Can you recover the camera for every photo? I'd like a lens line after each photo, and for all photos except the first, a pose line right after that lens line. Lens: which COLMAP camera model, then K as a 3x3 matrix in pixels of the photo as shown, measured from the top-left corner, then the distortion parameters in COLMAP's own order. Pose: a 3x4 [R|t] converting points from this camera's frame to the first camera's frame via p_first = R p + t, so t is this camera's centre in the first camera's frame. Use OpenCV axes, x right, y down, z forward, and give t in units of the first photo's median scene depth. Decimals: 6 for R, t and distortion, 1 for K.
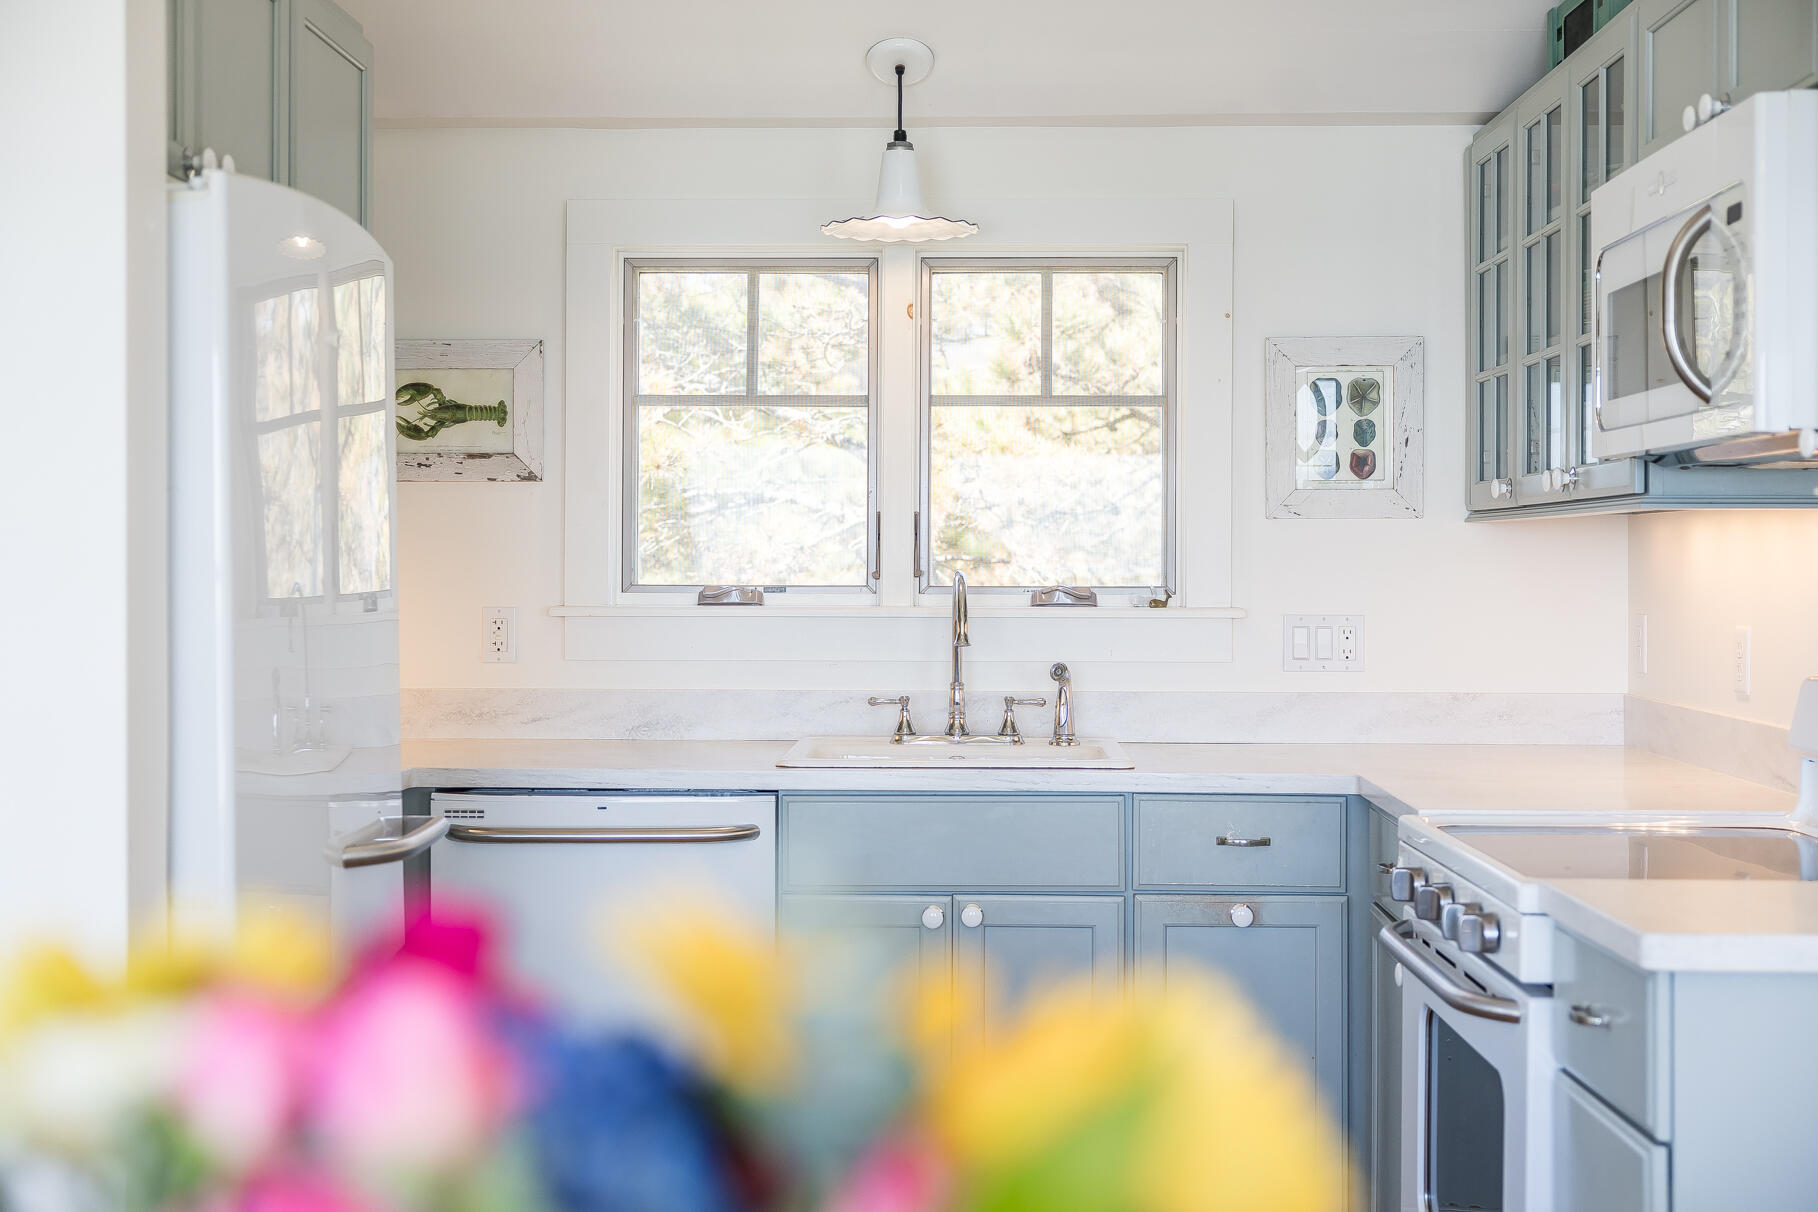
lens RADIAL K [[2370.8, 0, 909.0], [0, 2370.8, 606.0], [0, 0, 1]] dist [-0.007260, -0.007543]
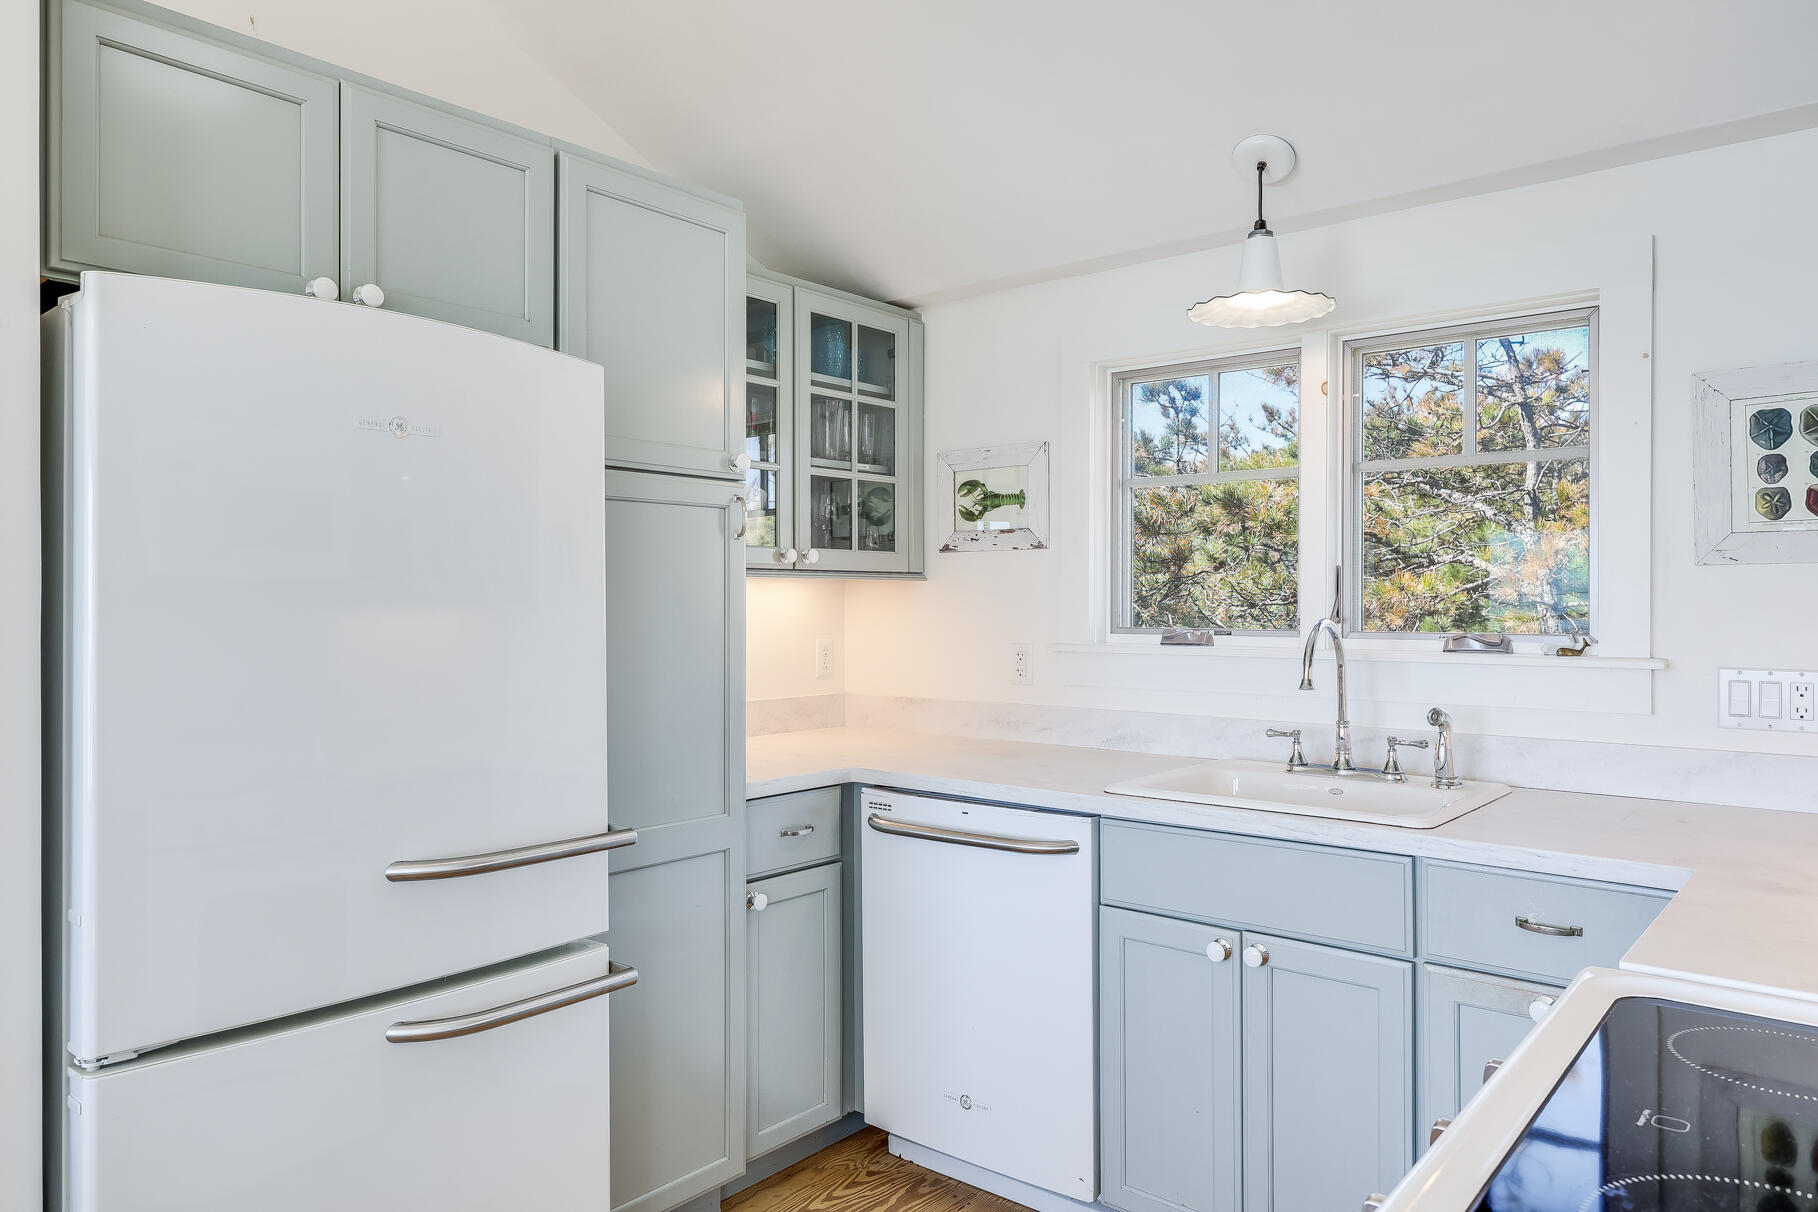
lens RADIAL K [[1183.4, 0, 947.3], [0, 1183.4, 606.4], [0, 0, 1]] dist [0.003637, 0.003945]
pose [[0.791114, -0.000553, -0.611668, 0.205462], [-0.010020, 0.999854, -0.013864, -0.010843], [0.611587, 0.017097, 0.790993, 0.447724]]
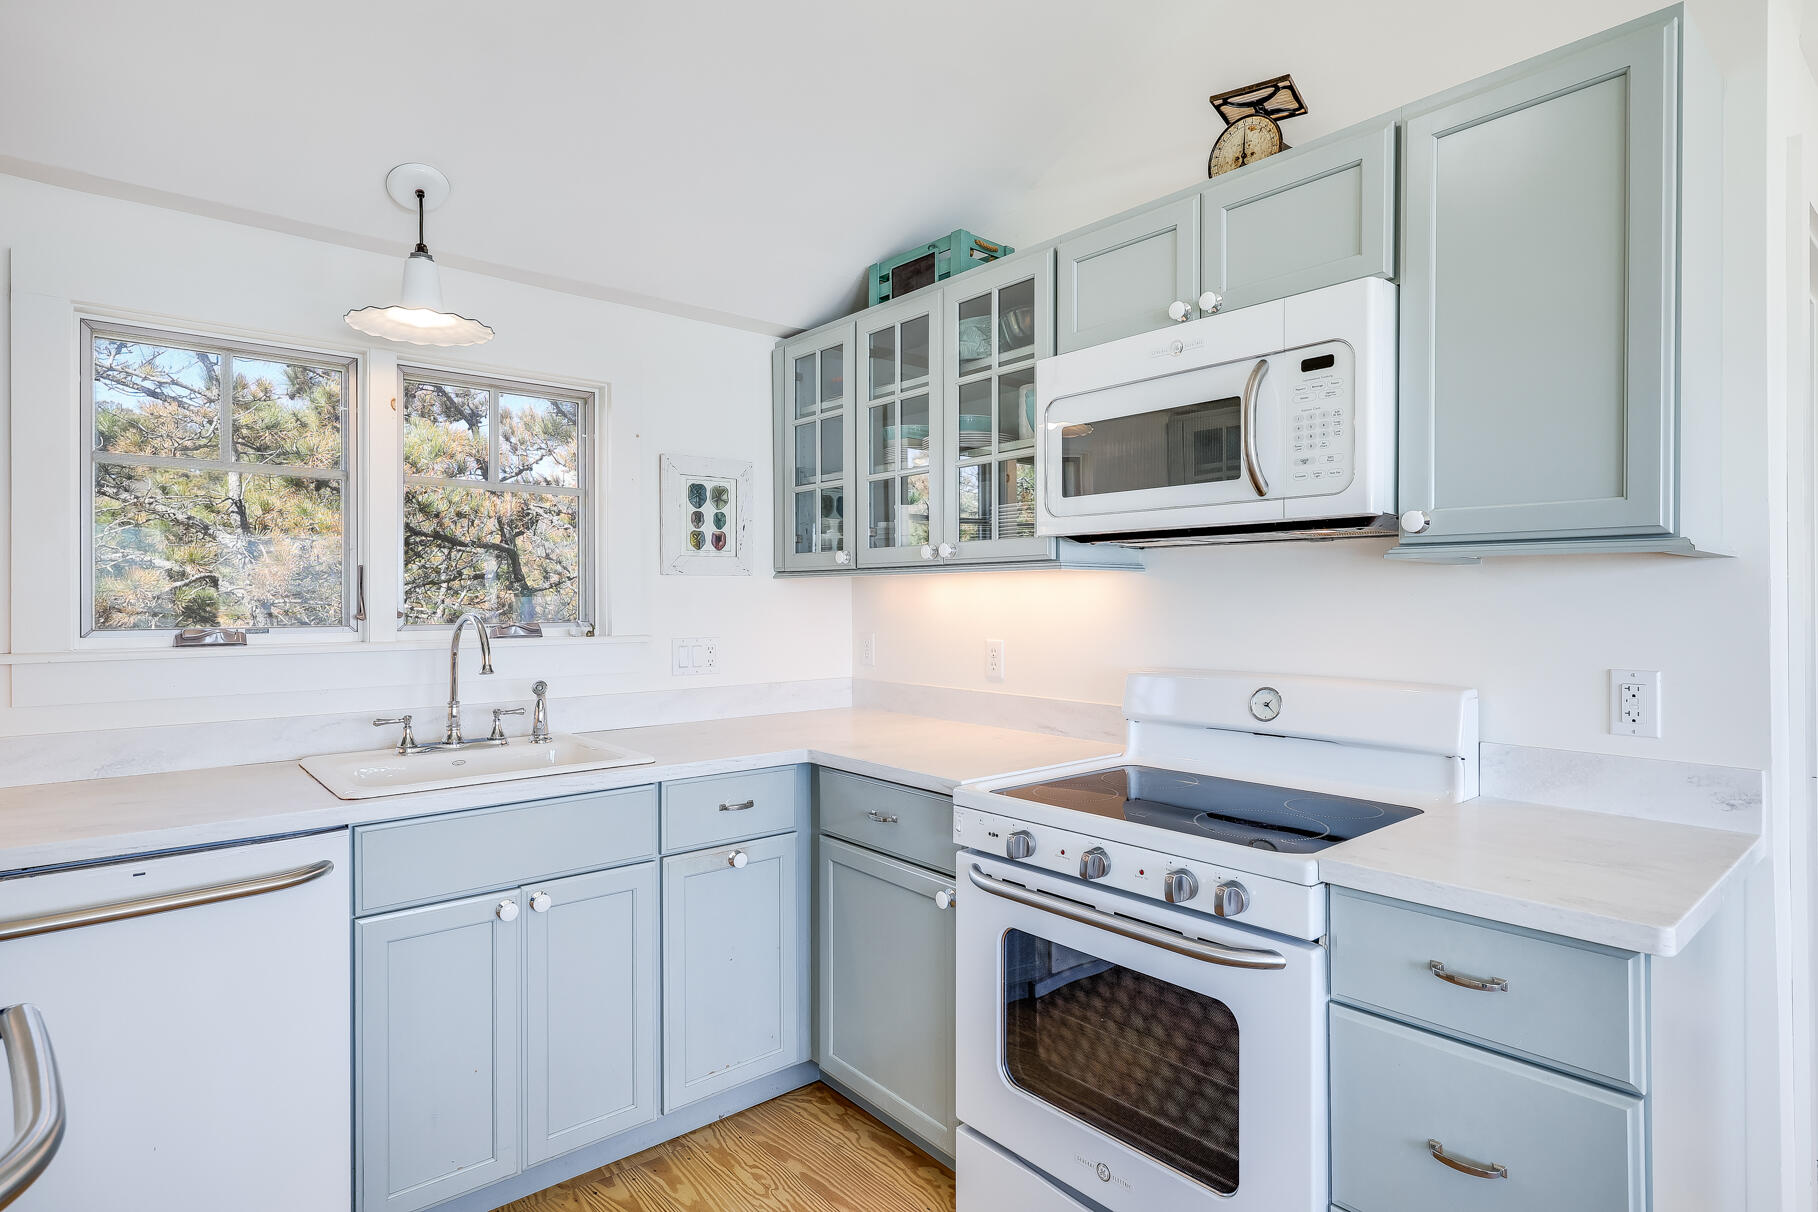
lens RADIAL K [[938.7, 0, 909.8], [0, 938.7, 604.4], [0, 0, 1]] dist [0.002473, -0.000182]
pose [[0.736866, -0.008066, 0.675990, -0.135089], [0.017994, 0.999809, -0.007685, -0.010770], [-0.675799, 0.017827, 0.736870, 0.459390]]
